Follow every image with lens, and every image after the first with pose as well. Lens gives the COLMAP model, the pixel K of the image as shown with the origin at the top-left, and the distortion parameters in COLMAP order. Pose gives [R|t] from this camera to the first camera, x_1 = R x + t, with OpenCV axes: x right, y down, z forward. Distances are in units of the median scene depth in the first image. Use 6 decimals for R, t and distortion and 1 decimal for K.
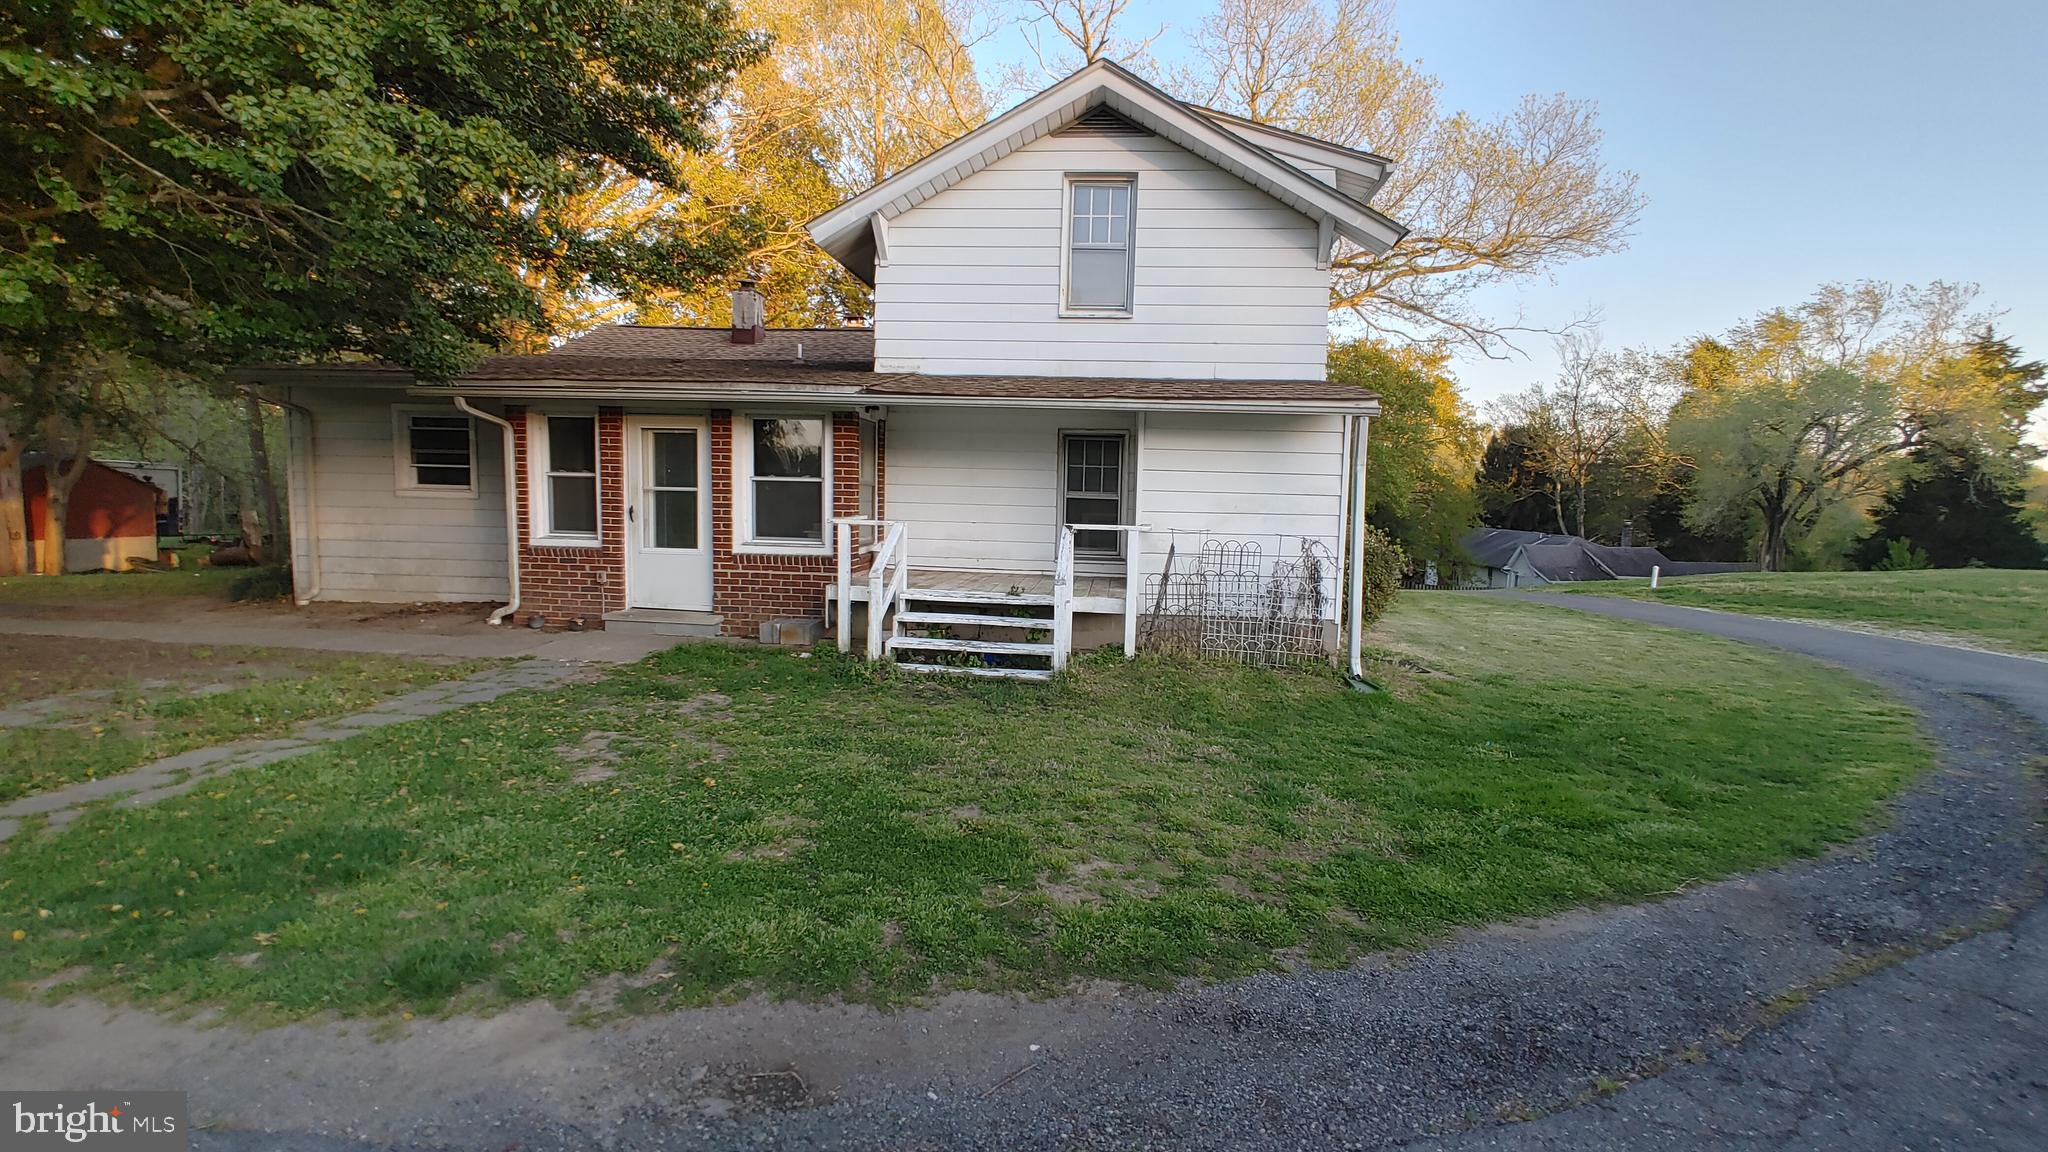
lens RADIAL K [[880.8, 0, 1032.1], [0, 880.8, 564.2], [0, 0, 1]] dist [0.001934, 0.003820]
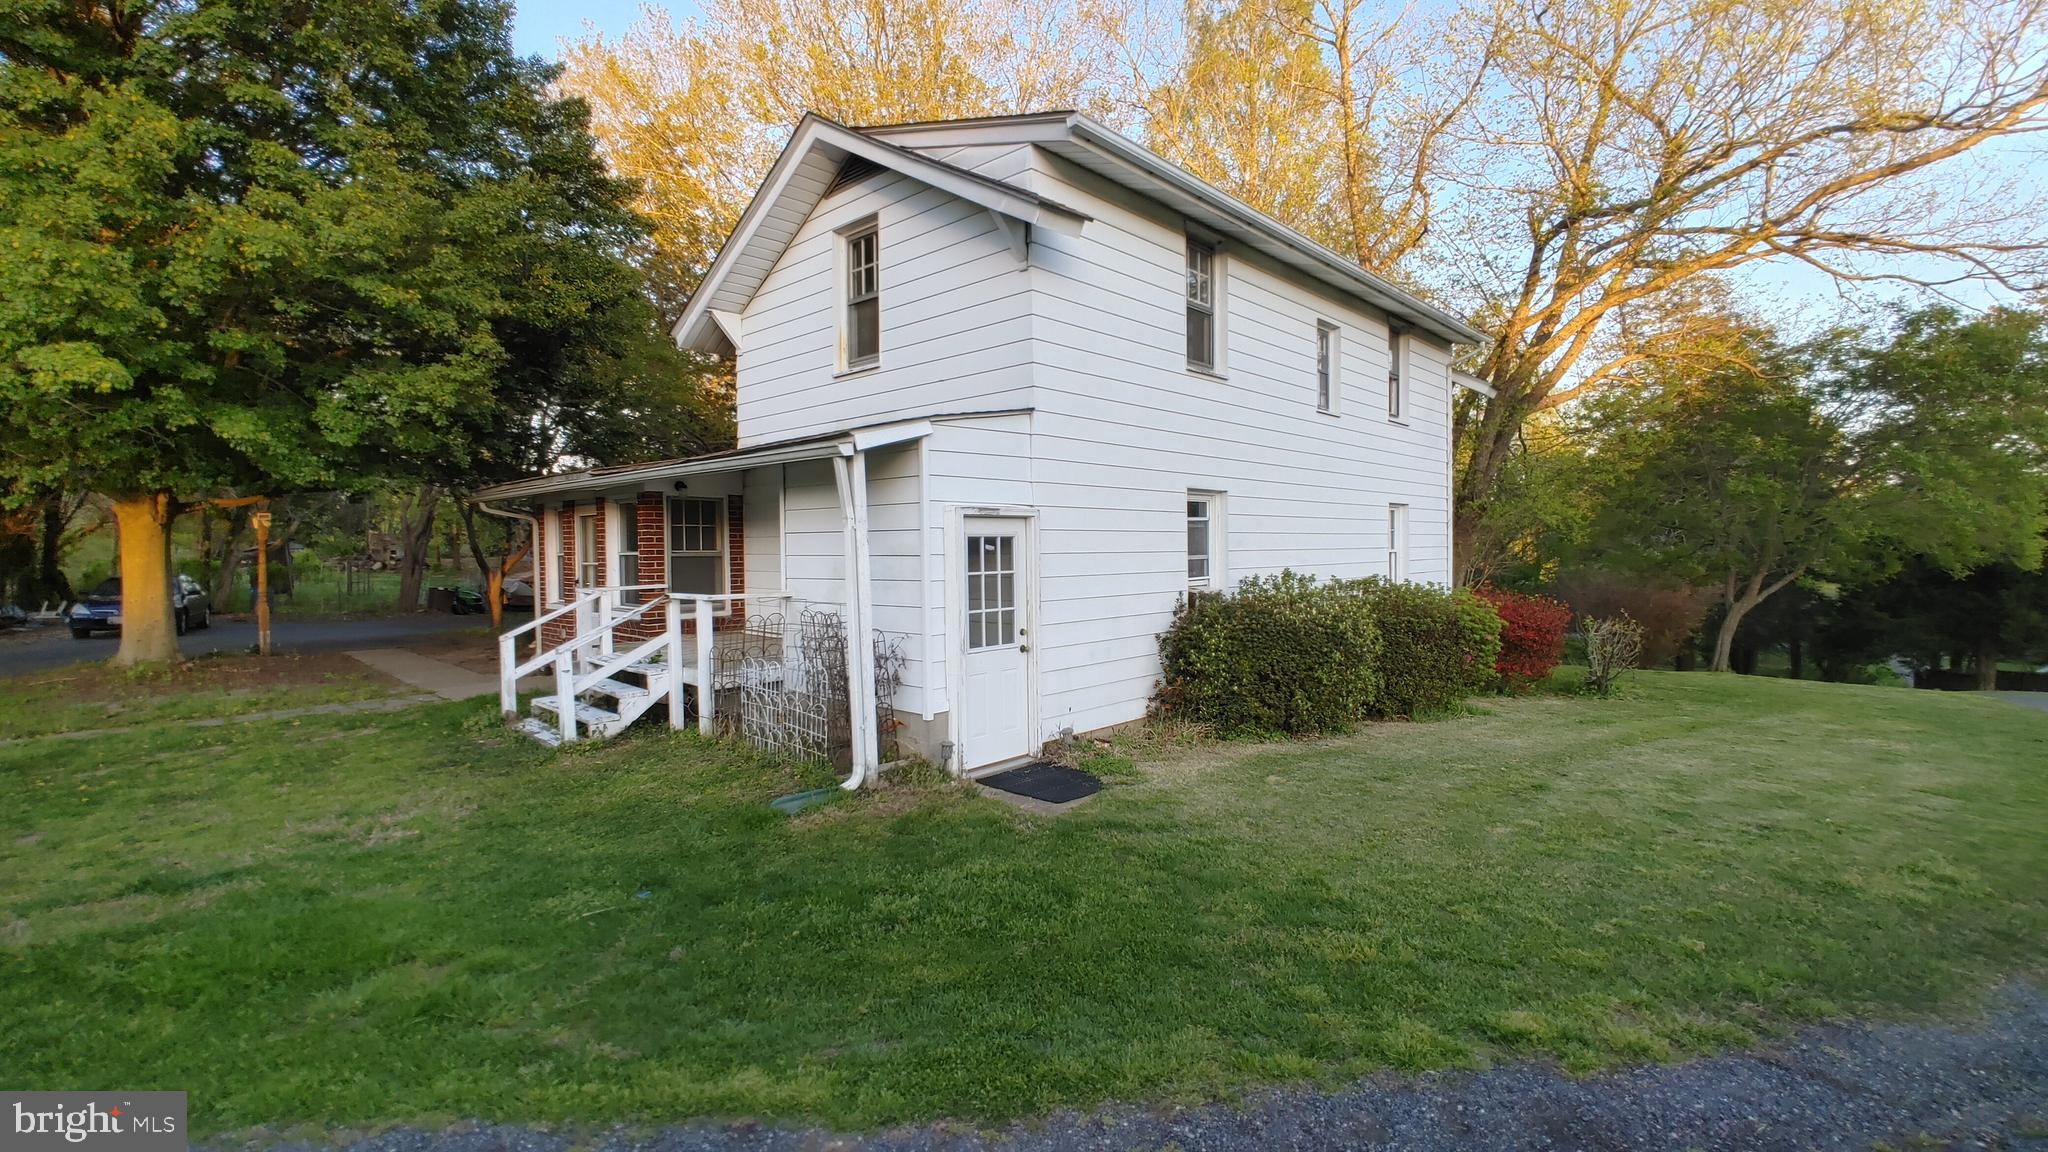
lens RADIAL K [[880.8, 0, 1032.1], [0, 880.8, 564.2], [0, 0, 1]] dist [0.001934, 0.003820]
pose [[0.805555, -0.018723, -0.592225, 0.778442], [-0.033585, 0.996451, -0.077186, -0.015013], [0.591569, 0.082067, 0.802067, 0.389539]]
